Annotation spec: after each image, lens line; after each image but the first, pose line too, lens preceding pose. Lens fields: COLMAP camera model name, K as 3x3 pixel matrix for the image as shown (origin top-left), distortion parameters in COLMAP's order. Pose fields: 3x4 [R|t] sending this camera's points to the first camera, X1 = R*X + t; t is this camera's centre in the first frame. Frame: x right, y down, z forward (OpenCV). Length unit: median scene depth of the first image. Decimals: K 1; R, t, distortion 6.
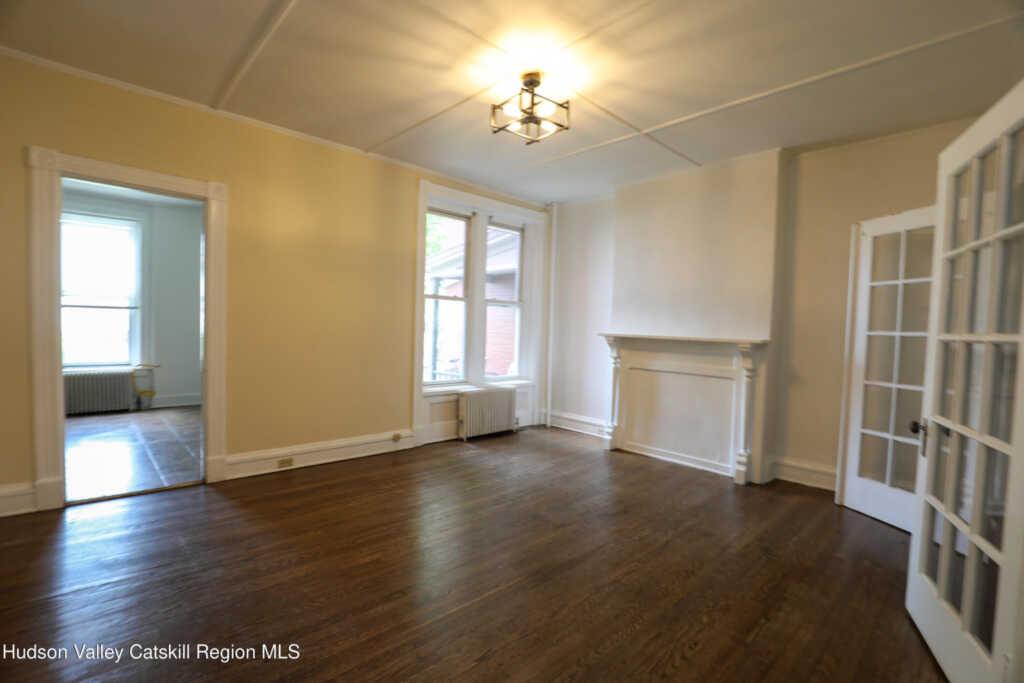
lens RADIAL K [[472.7, 0, 512.7], [0, 472.7, 343.5], [0, 0, 1]] dist [-0.024283, -0.000540]
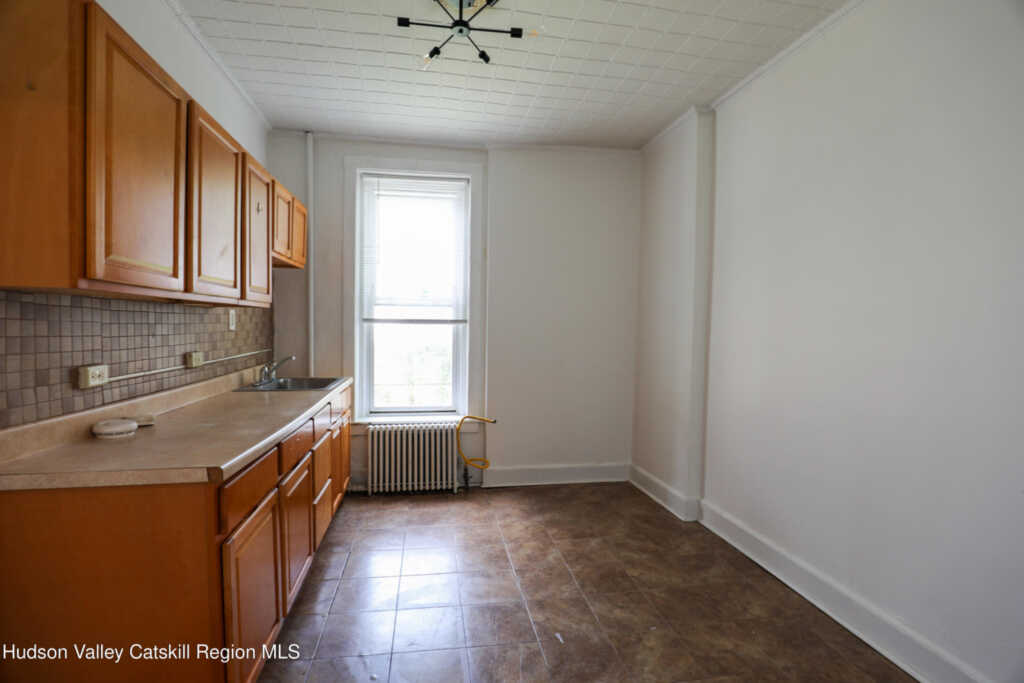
lens RADIAL K [[472.7, 0, 511.5], [0, 472.7, 341.2], [0, 0, 1]] dist [-0.024283, -0.000540]
pose [[0.828213, -0.005871, -0.560383, -0.412335], [-0.007614, 0.999735, -0.021727, -0.037636], [0.560362, 0.022261, 0.827949, 0.524114]]
